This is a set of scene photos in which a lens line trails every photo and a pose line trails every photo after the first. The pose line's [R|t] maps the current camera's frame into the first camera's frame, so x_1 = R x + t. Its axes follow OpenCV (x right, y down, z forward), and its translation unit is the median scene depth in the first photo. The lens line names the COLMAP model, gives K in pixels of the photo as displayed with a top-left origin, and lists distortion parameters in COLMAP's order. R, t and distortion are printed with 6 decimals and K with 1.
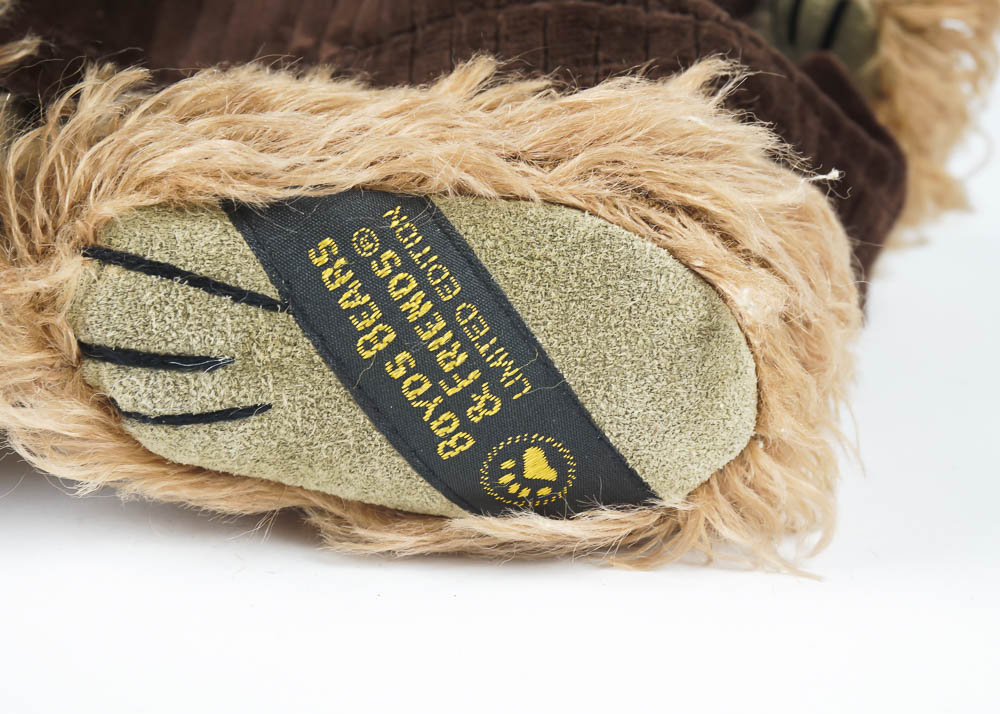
lens RADIAL K [[1534.0, 0, 501.0], [0, 1534.0, 358.8], [0, 0, 1]] dist [0.093048, 0.000000]
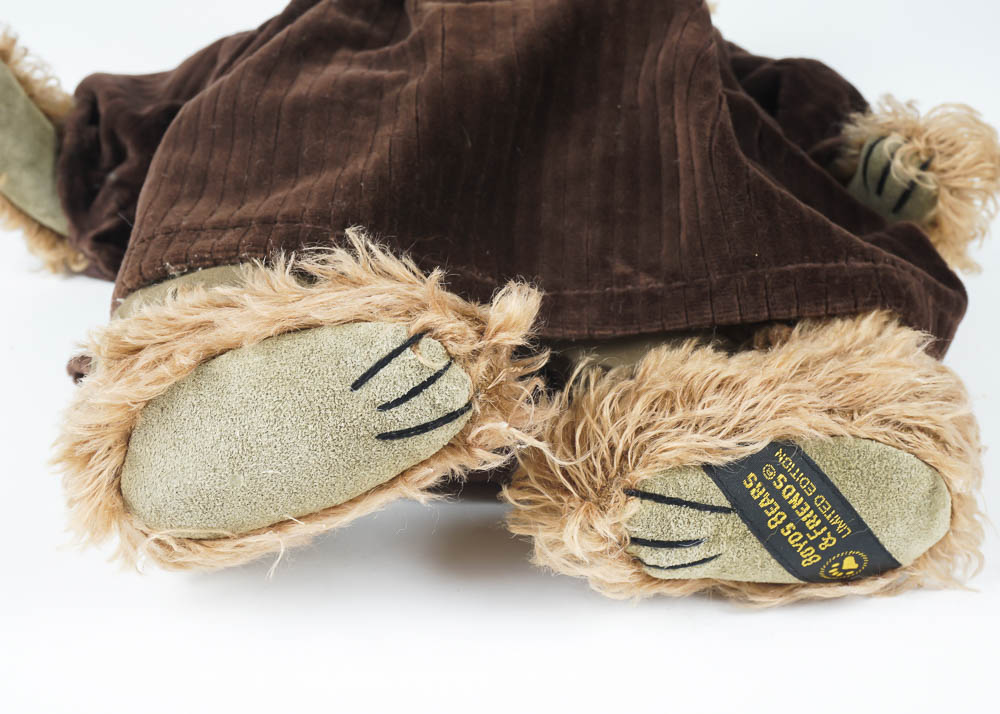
lens RADIAL K [[1534.0, 0, 498.2], [0, 1534.0, 355.0], [0, 0, 1]] dist [0.093048, 0.000000]
pose [[0.985910, -0.104021, 0.130997, -0.668583], [0.071313, 0.969772, 0.233358, -0.701435], [-0.151311, -0.220728, 0.963527, -0.802753]]
